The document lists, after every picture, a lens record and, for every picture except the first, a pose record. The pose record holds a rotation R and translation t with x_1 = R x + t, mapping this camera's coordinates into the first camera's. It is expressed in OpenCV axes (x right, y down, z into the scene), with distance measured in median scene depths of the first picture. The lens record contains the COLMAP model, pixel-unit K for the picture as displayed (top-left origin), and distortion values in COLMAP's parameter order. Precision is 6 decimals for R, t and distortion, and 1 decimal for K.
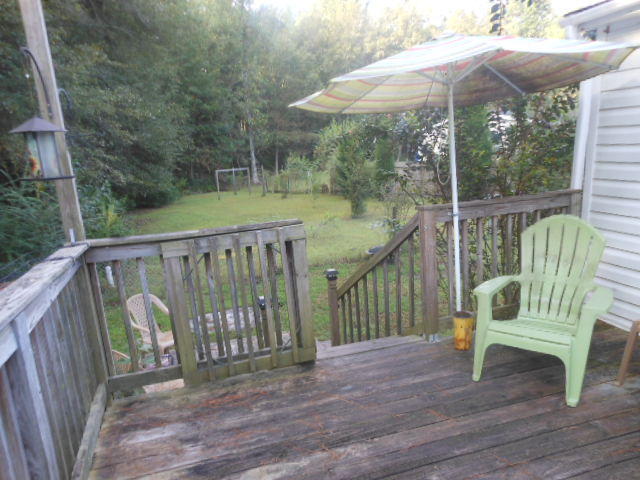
lens RADIAL K [[478.8, 0, 331.3], [0, 478.8, 262.2], [0, 0, 1]] dist [0.023461, 0.002266]
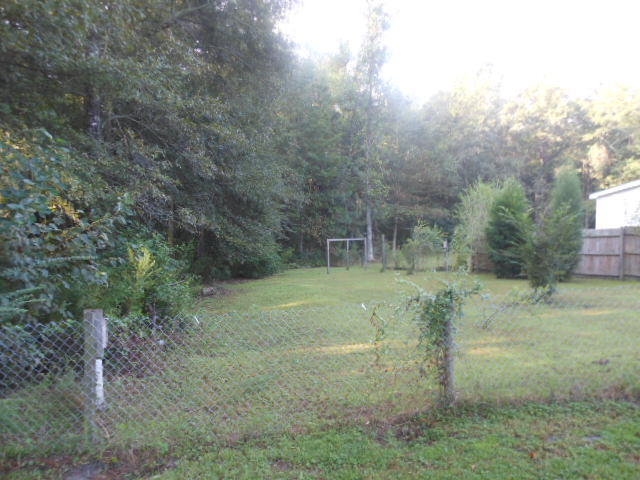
lens RADIAL K [[478.8, 0, 331.3], [0, 478.8, 262.2], [0, 0, 1]] dist [0.023461, 0.002266]
pose [[0.974067, 0.043953, -0.221949, -0.036585], [-0.083119, 0.981873, -0.170344, -0.007454], [0.210438, 0.184375, 0.960063, 0.161543]]
